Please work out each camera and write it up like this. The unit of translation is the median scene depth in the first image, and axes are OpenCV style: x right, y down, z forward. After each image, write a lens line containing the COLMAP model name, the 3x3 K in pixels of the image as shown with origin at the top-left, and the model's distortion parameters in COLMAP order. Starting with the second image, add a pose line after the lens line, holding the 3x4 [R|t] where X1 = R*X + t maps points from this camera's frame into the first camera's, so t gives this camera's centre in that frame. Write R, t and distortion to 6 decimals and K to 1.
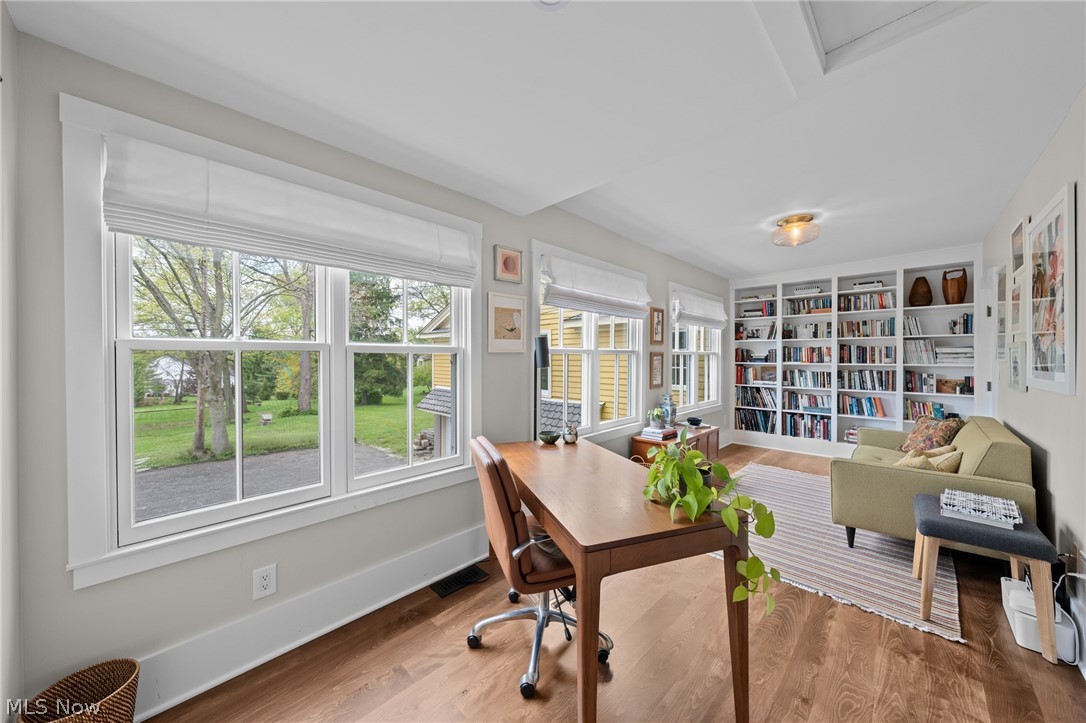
lens RADIAL K [[393.8, 0, 543.2], [0, 393.8, 359.9], [0, 0, 1]] dist [-0.002658, -0.000281]
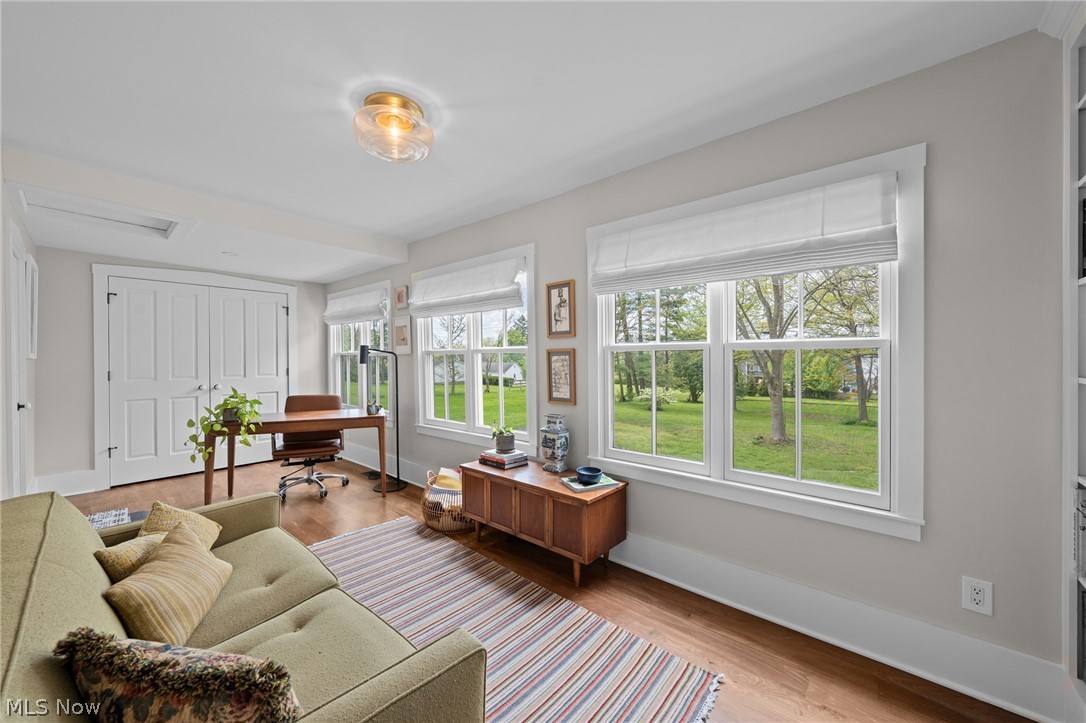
lens RADIAL K [[429.8, 0, 543.2], [0, 429.8, 358.5], [0, 0, 1]] dist [0.001389, -0.000187]
pose [[0.007514, 0.004904, -0.999960, 1.088302], [-0.001934, 0.999986, 0.004890, -0.007784], [0.999970, 0.001898, 0.007524, 1.045377]]
